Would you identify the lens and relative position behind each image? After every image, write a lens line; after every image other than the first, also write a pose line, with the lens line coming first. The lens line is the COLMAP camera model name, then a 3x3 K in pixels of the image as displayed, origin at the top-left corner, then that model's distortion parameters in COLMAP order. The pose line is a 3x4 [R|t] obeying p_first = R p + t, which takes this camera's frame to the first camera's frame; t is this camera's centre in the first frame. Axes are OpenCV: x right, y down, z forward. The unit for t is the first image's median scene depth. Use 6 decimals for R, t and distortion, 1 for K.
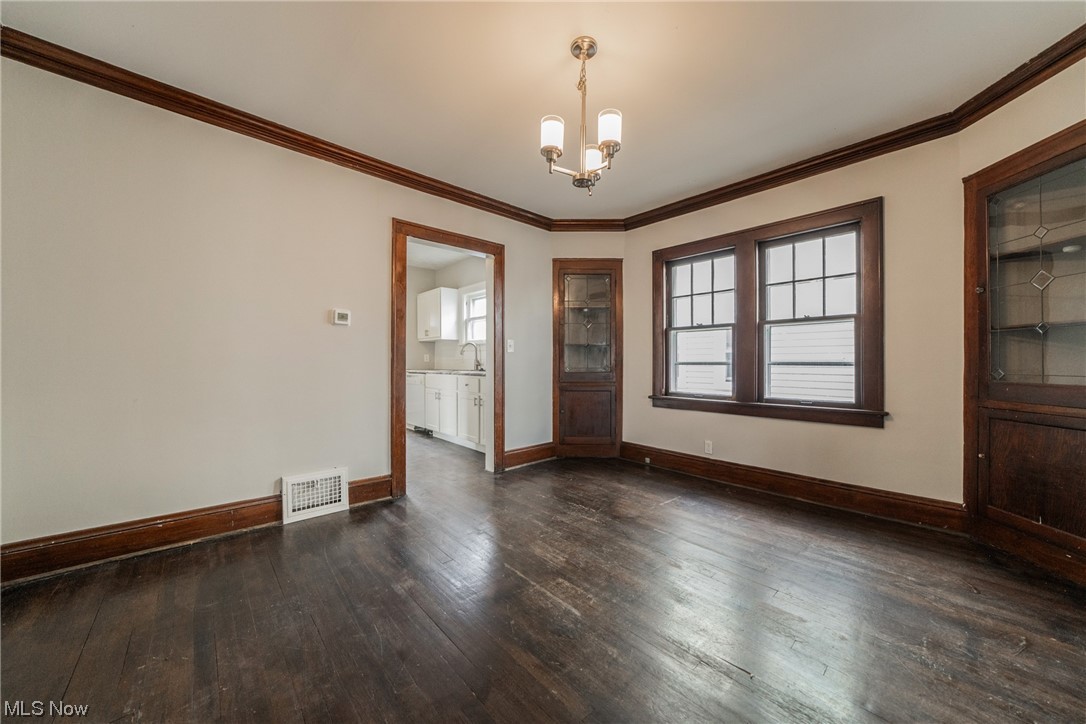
lens RADIAL K [[383.1, 0, 539.7], [0, 383.1, 365.8], [0, 0, 1]] dist [-0.010145, 0.000115]
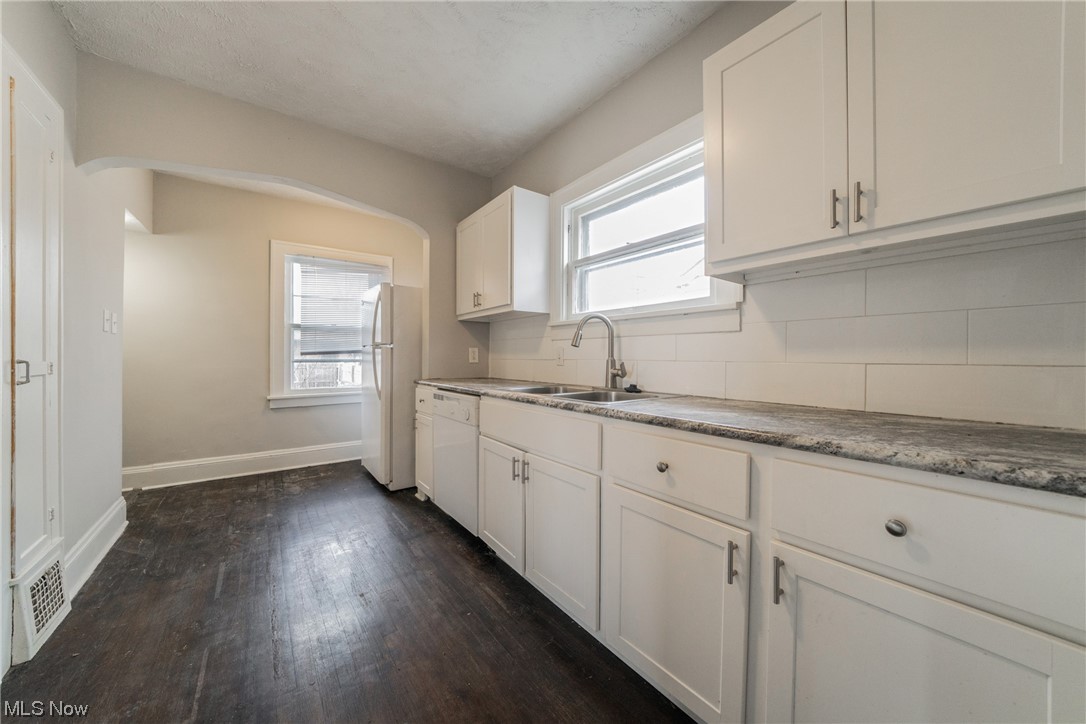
lens RADIAL K [[386.1, 0, 531.0], [0, 386.1, 365.7], [0, 0, 1]] dist [-0.020474, 0.000338]
pose [[0.994937, 0.005660, -0.100345, -0.310184], [-0.005038, 0.999967, 0.006451, -0.019486], [0.100378, -0.005913, 0.994932, 0.927058]]
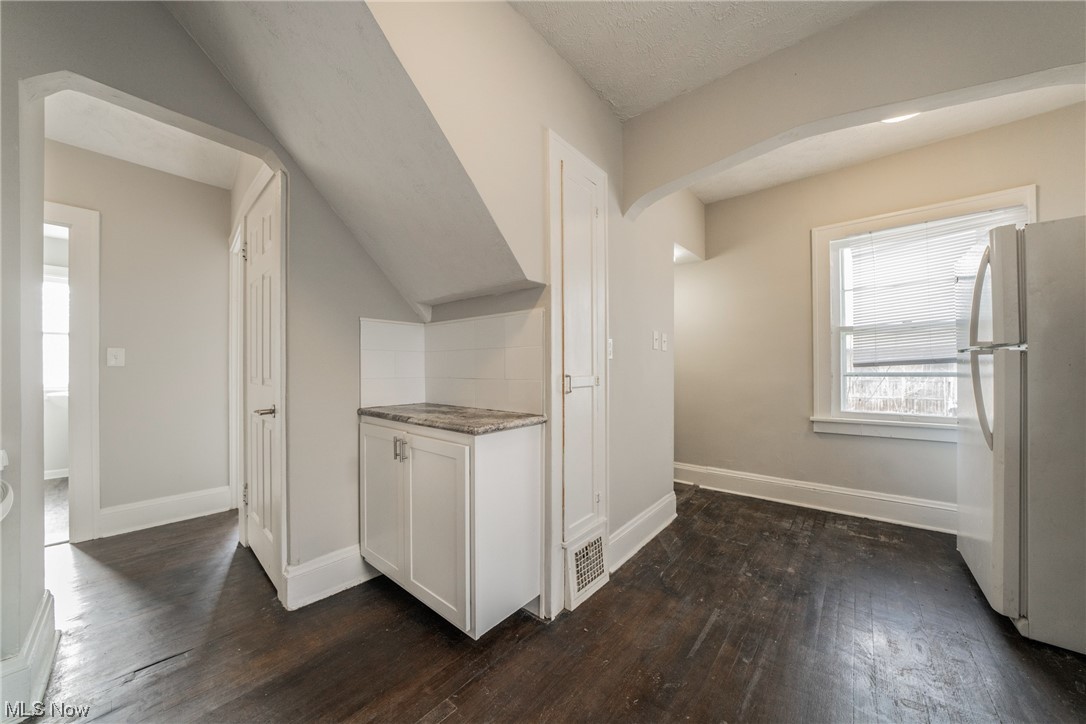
lens RADIAL K [[383.1, 0, 539.7], [0, 383.1, 365.8], [0, 0, 1]] dist [-0.010145, 0.000115]
pose [[0.170324, -0.011021, -0.985326, -0.444584], [-0.009188, 0.999876, -0.012772, -0.030860], [0.985345, 0.011229, 0.170202, 1.344519]]
